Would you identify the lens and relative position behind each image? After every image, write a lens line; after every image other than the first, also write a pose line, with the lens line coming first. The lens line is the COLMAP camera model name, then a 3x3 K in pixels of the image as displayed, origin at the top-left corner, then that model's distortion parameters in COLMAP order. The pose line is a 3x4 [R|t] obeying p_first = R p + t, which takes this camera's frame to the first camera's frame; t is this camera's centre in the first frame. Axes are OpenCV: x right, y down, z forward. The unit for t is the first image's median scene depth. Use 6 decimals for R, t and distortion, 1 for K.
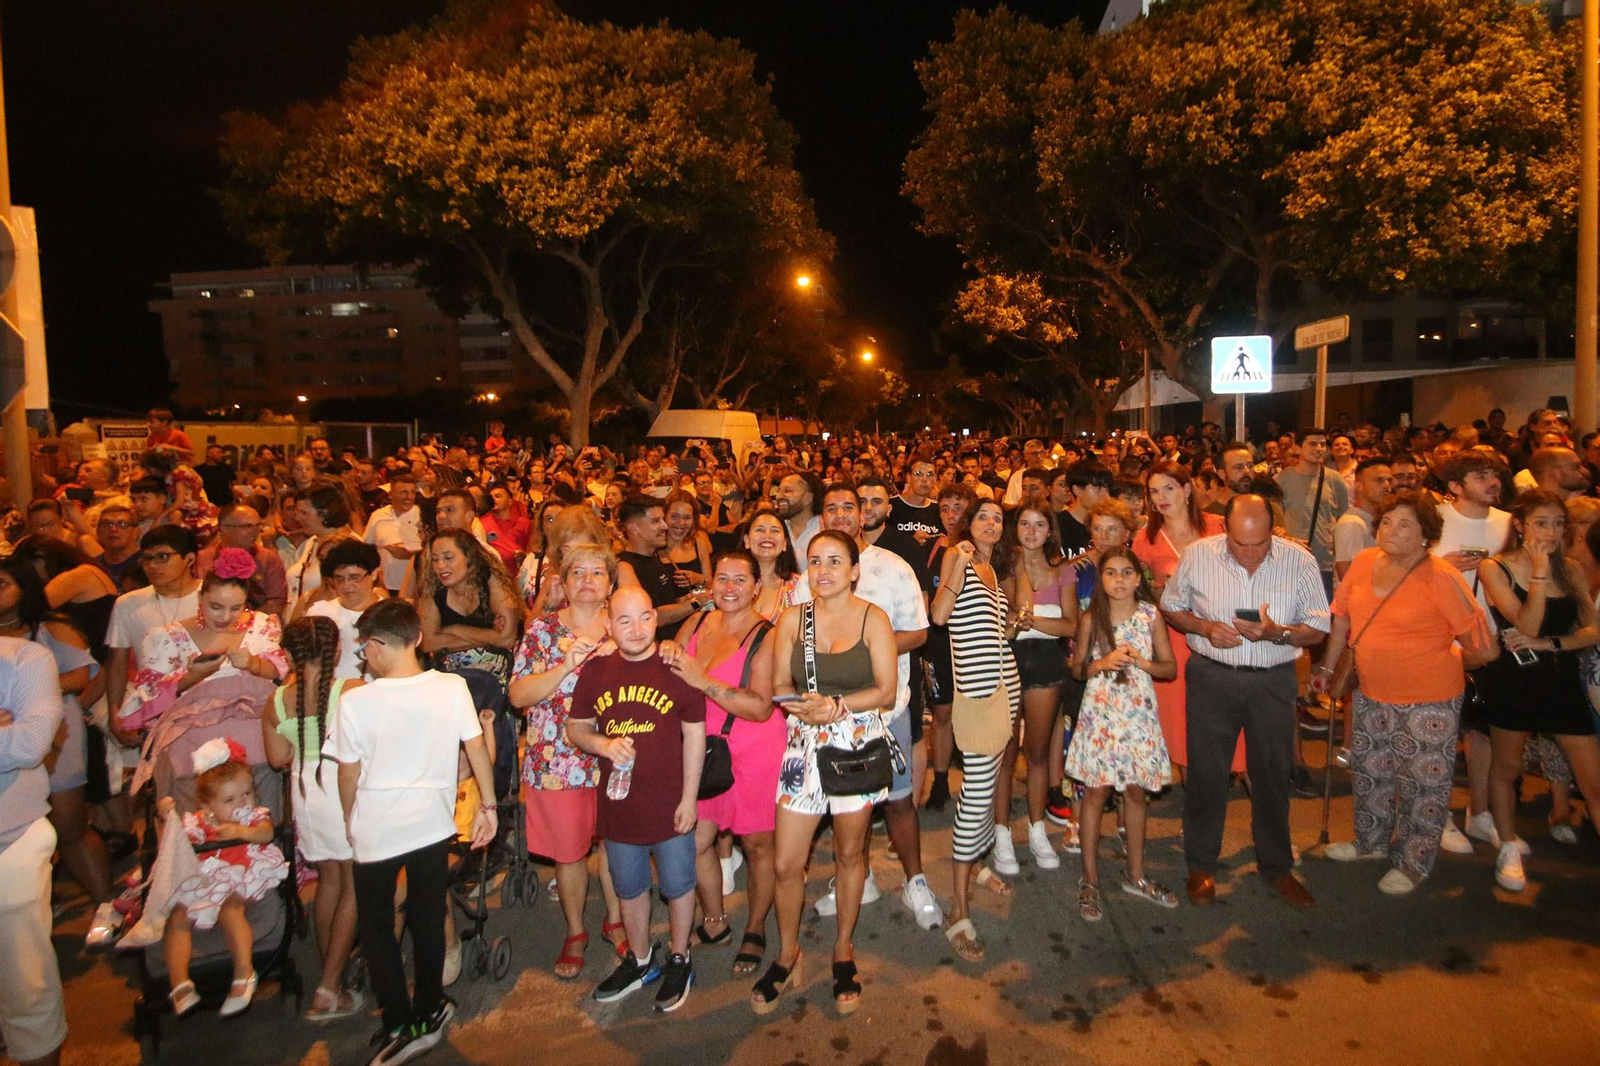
lens RADIAL K [[819.6, 0, 804.3], [0, 819.6, 559.5], [0, 0, 1]] dist [-0.014509, -0.002246]
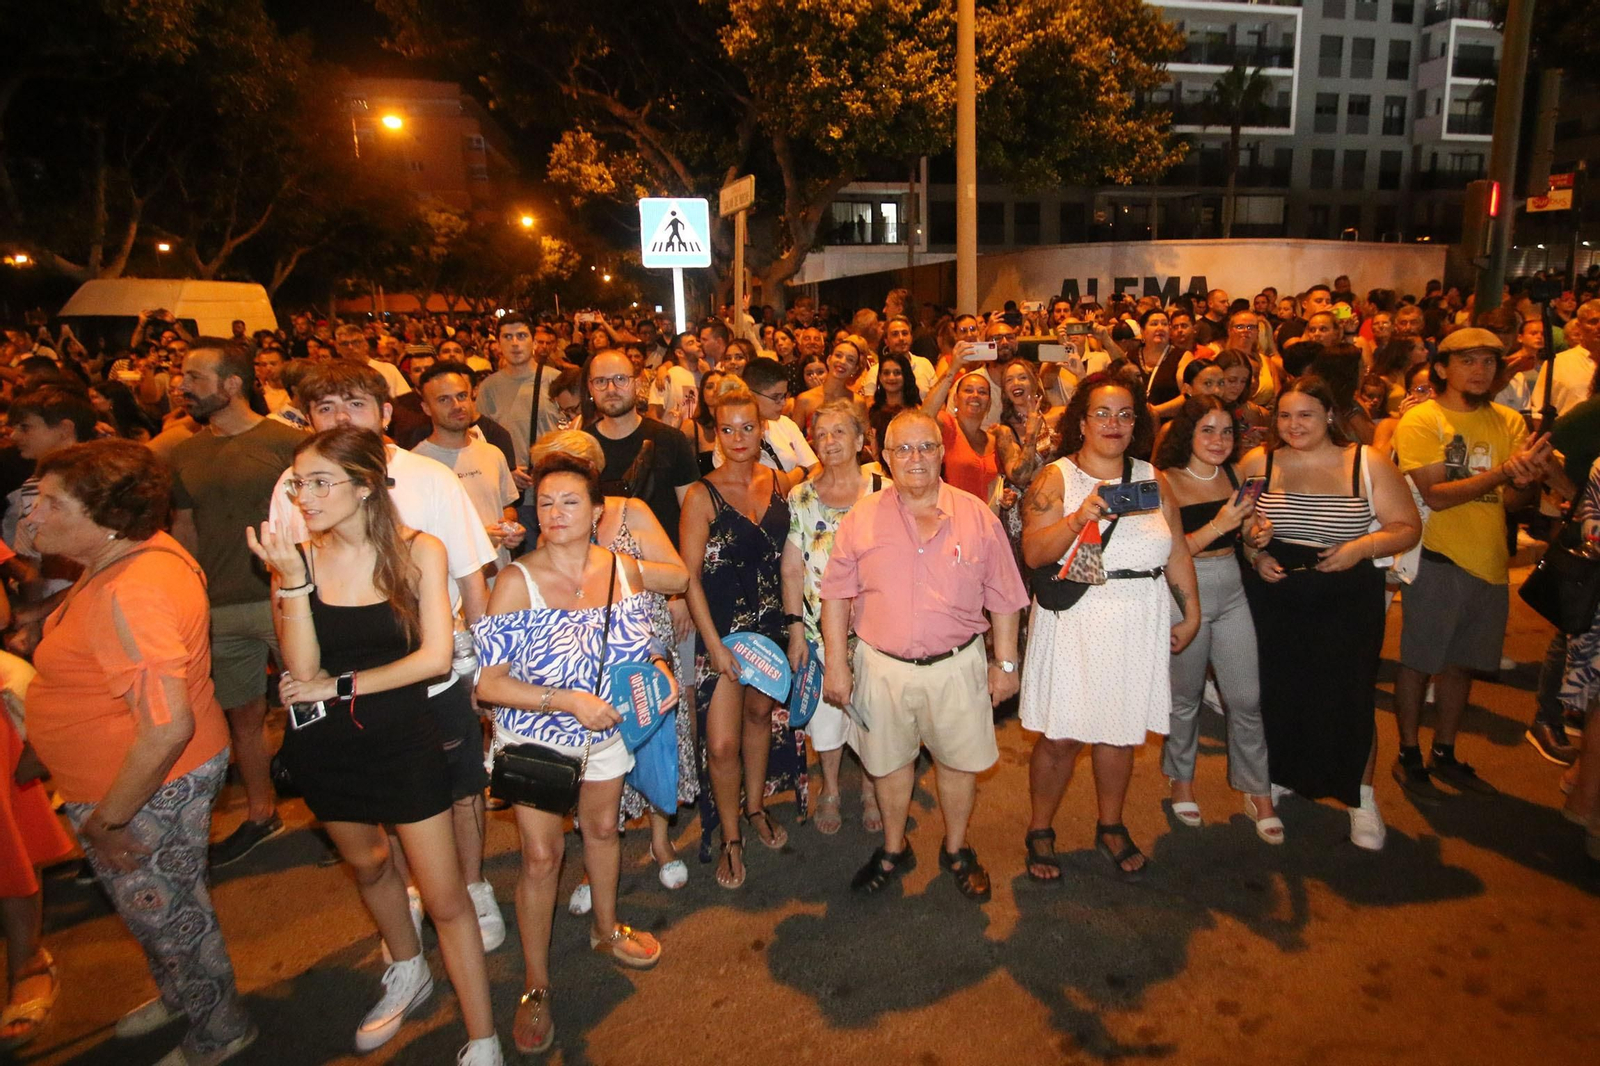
lens RADIAL K [[819.6, 0, 804.3], [0, 819.6, 559.5], [0, 0, 1]] dist [-0.014509, -0.002246]
pose [[0.948555, -0.083233, 0.305476, 0.374730], [0.038742, 0.988089, 0.148924, -0.024018], [-0.314233, -0.129428, 0.940482, 0.109392]]
